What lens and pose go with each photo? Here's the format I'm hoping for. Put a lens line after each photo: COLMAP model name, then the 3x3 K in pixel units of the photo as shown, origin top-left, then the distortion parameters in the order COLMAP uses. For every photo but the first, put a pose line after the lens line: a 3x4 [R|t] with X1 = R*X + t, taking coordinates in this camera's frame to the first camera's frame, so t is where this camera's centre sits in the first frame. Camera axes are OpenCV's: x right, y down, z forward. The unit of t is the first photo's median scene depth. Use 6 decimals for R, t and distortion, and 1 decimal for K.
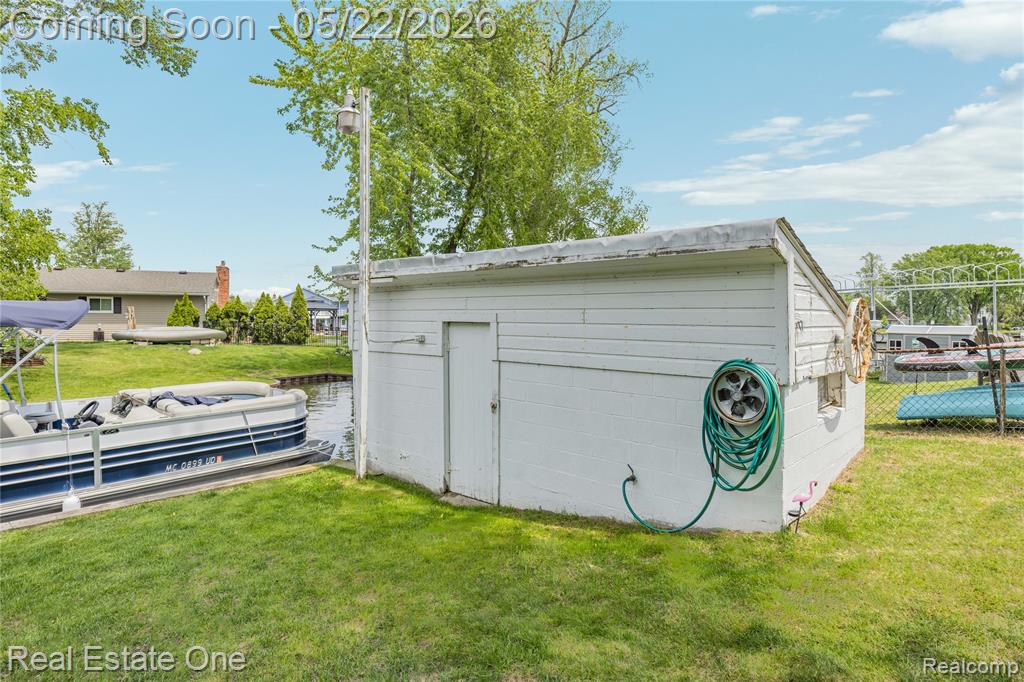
lens RADIAL K [[563.9, 0, 505.2], [0, 563.9, 339.3], [0, 0, 1]] dist [0.007313, -0.004065]
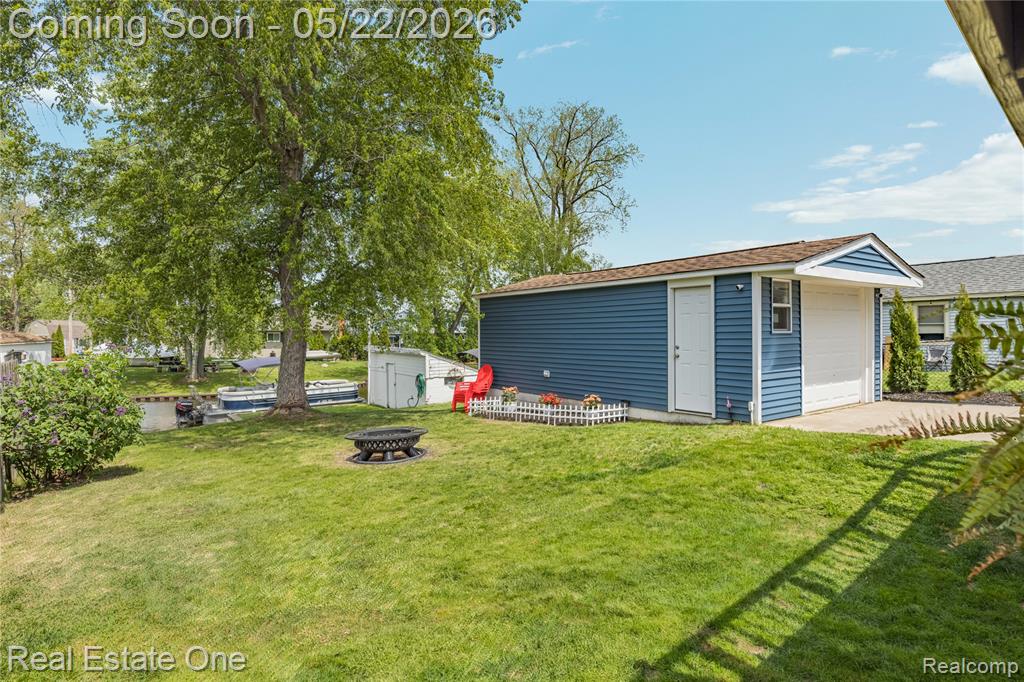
lens RADIAL K [[563.9, 0, 509.6], [0, 563.9, 336.2], [0, 0, 1]] dist [0.007313, -0.004065]
pose [[0.983141, -0.005001, -0.182782, 1.288501], [0.001253, 0.999787, -0.020612, -0.121044], [0.182846, 0.020036, 0.982937, -2.368869]]
